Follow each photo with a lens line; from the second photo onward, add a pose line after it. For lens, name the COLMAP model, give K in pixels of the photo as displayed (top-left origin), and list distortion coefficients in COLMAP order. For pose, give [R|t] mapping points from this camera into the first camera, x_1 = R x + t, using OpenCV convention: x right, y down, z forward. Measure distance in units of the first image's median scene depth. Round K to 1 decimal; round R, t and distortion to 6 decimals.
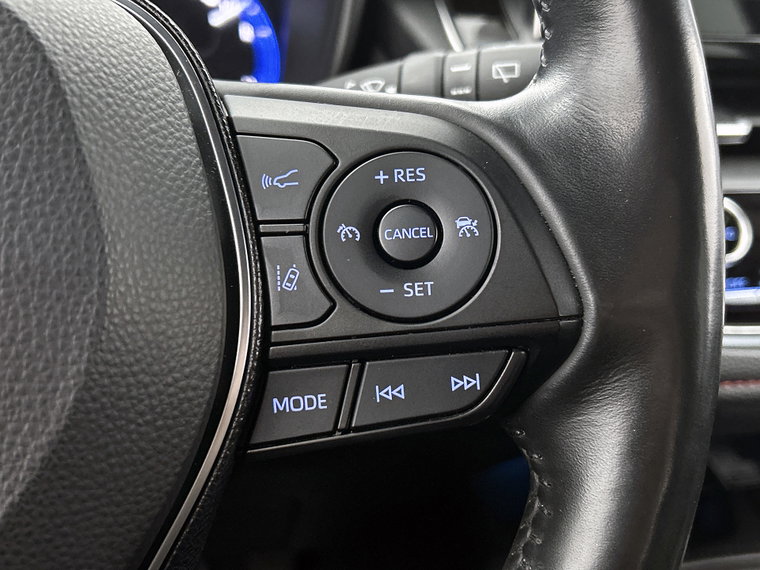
lens RADIAL K [[882.6, 0, 378.7], [0, 882.6, 283.9], [0, 0, 1]] dist [0.077493, 0.000000]
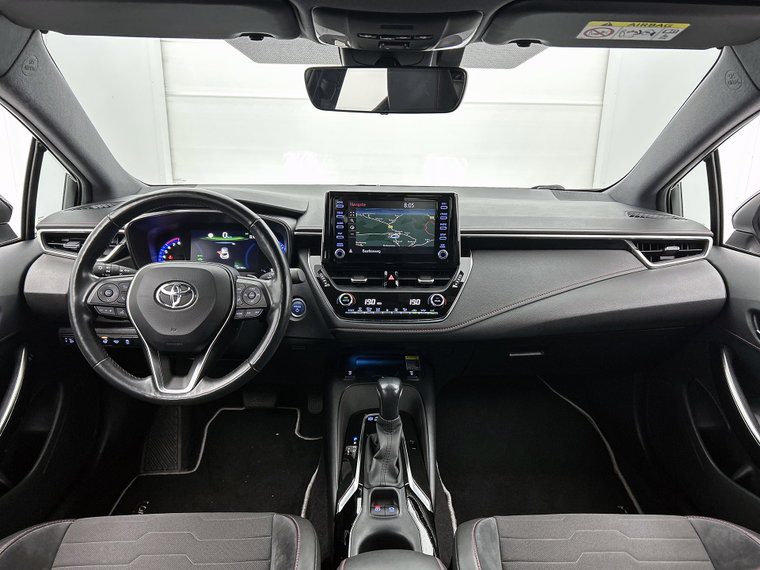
lens RADIAL K [[560.6, 0, 381.4], [0, 560.6, 287.4], [0, 0, 1]] dist [0.032941, -0.056011]
pose [[0.972842, 0.034659, -0.228859, 2.562865], [-0.056490, 0.994380, -0.089540, 0.293376], [0.224470, 0.100036, 0.969333, -4.140516]]
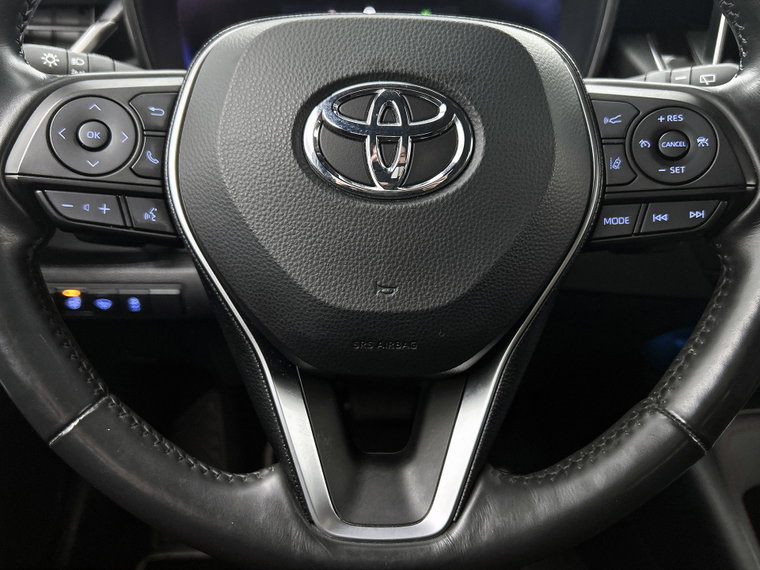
lens RADIAL K [[659.3, 0, 383.1], [0, 659.3, 282.9], [0, 0, 1]] dist [-0.019283, -0.009593]
pose [[0.974799, 0.058409, -0.215302, -0.295056], [-0.053654, 0.998171, 0.027870, 0.275399], [0.216536, -0.015616, 0.976150, -0.732417]]
